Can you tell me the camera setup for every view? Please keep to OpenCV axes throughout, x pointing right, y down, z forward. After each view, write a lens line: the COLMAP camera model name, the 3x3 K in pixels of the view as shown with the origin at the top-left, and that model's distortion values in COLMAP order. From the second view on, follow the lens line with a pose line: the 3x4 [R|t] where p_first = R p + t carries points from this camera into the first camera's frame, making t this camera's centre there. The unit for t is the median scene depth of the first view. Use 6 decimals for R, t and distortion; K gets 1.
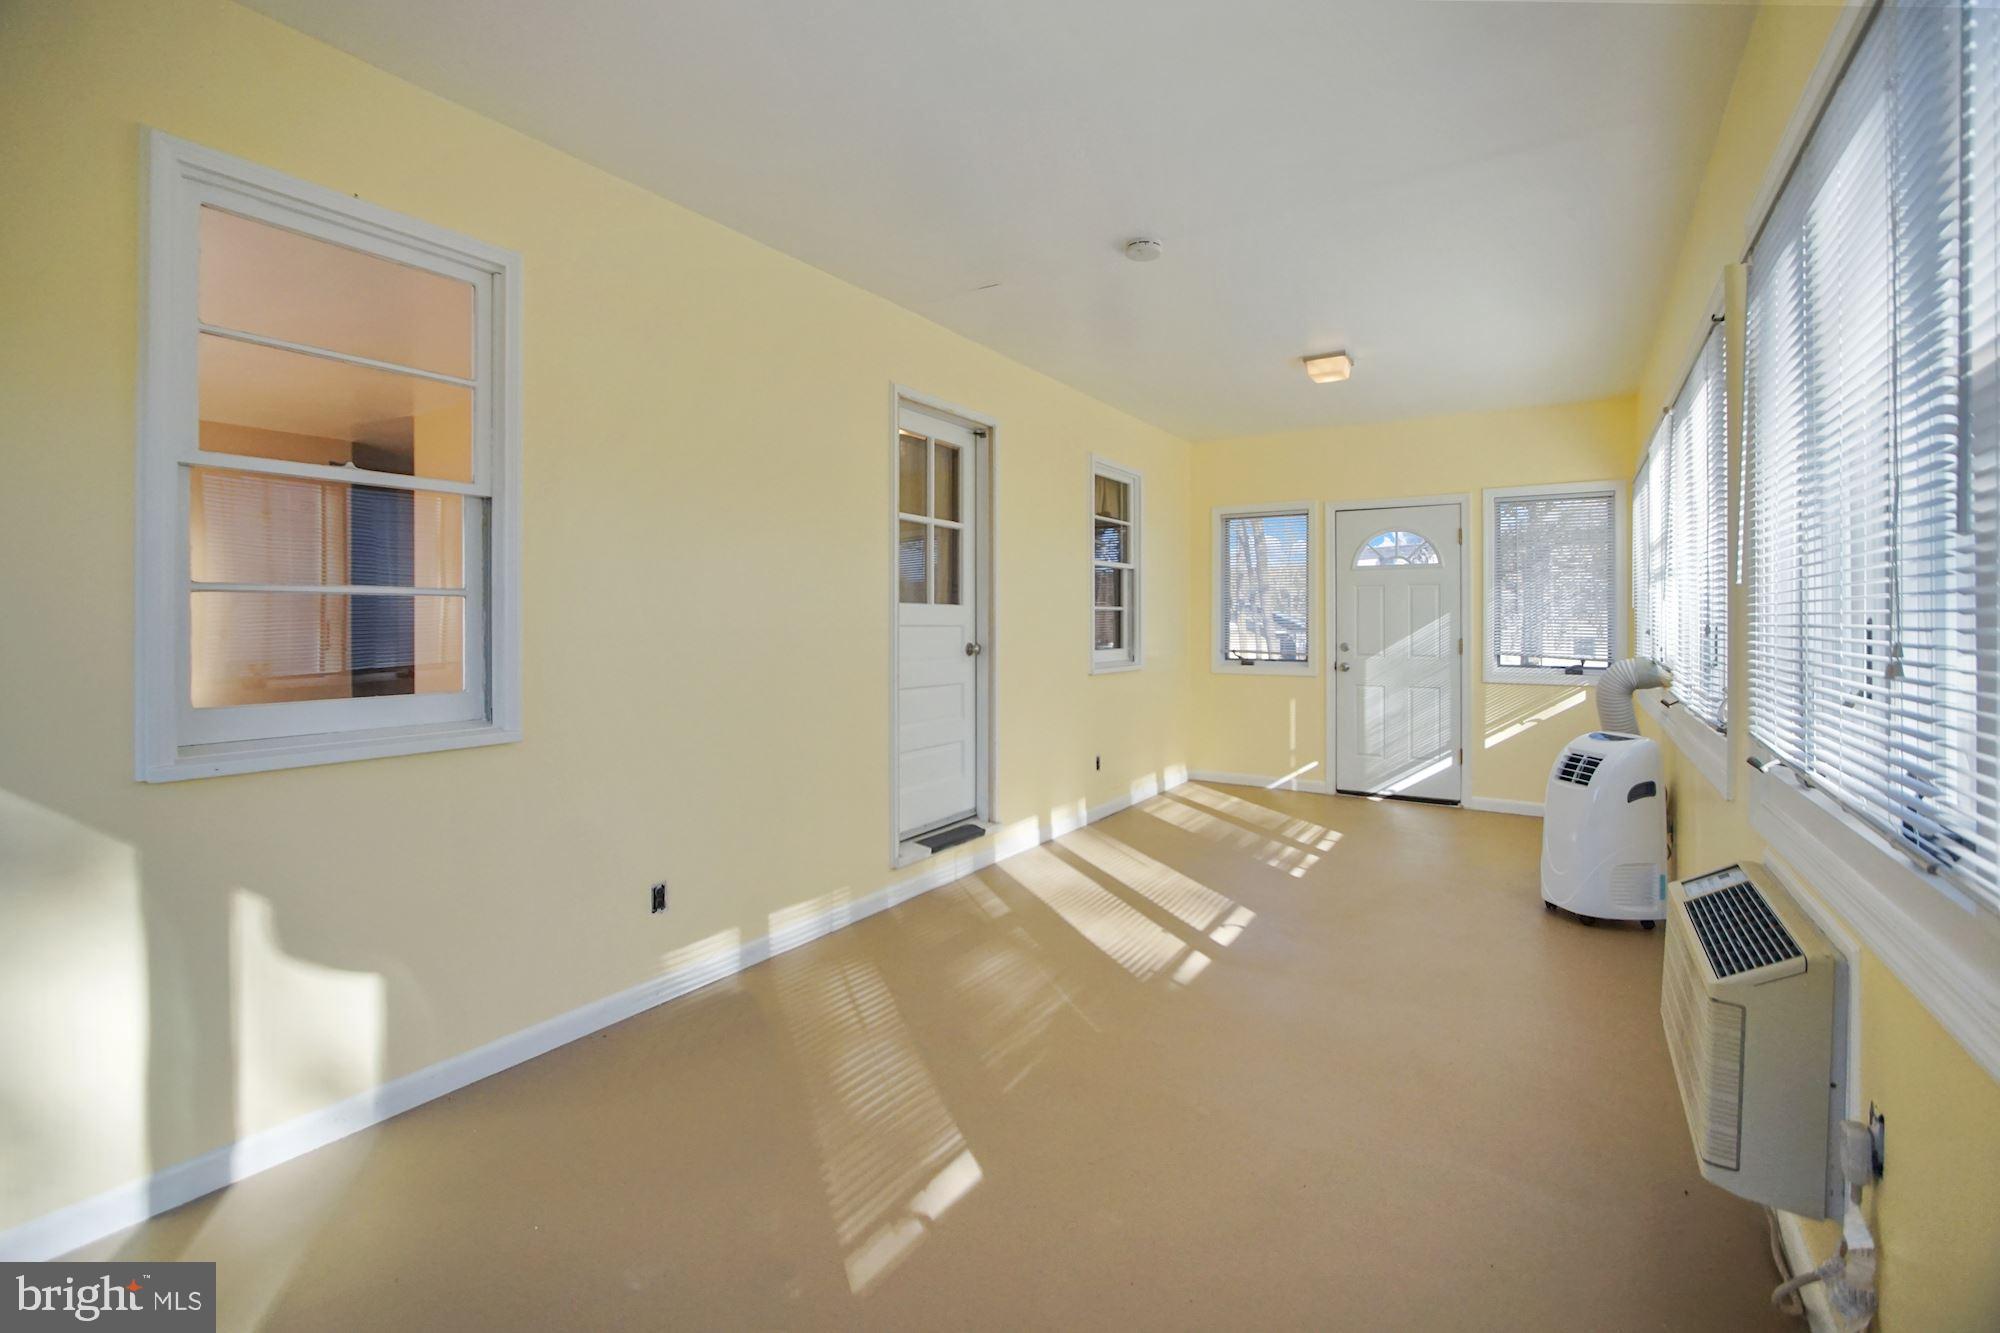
lens RADIAL K [[876.4, 0, 995.9], [0, 876.4, 596.8], [0, 0, 1]] dist [-0.000498, 0.000419]
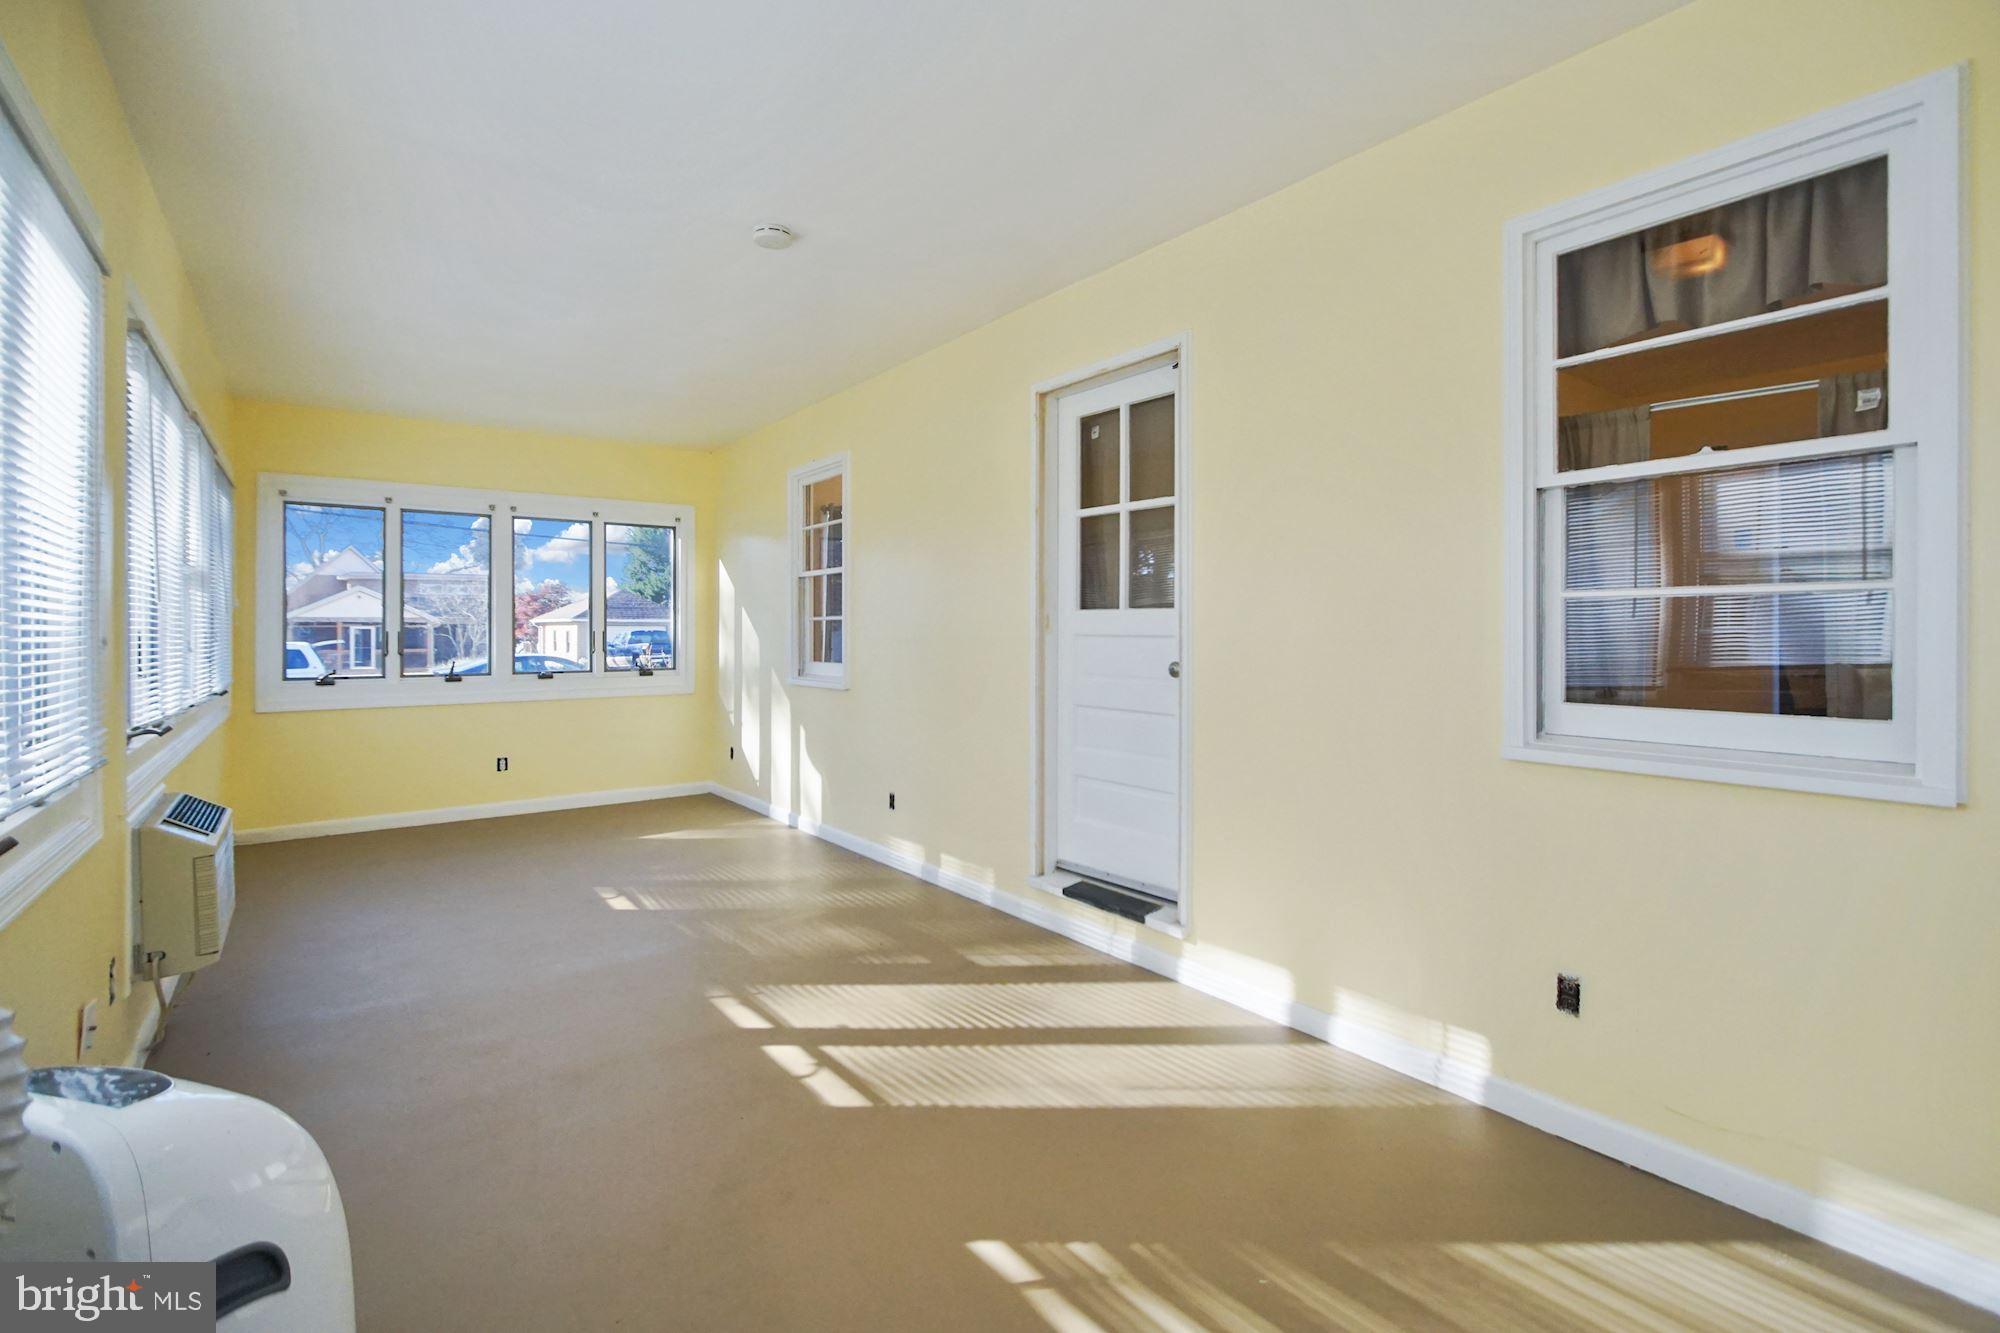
lens RADIAL K [[917.8, 0, 989.8], [0, 917.8, 621.4], [0, 0, 1]] dist [-0.010926, -0.000144]
pose [[-0.360315, -0.006098, -0.932811, 0.892028], [0.032985, 0.999270, -0.019273, 0.036916], [0.932248, -0.037713, -0.359850, 1.395766]]
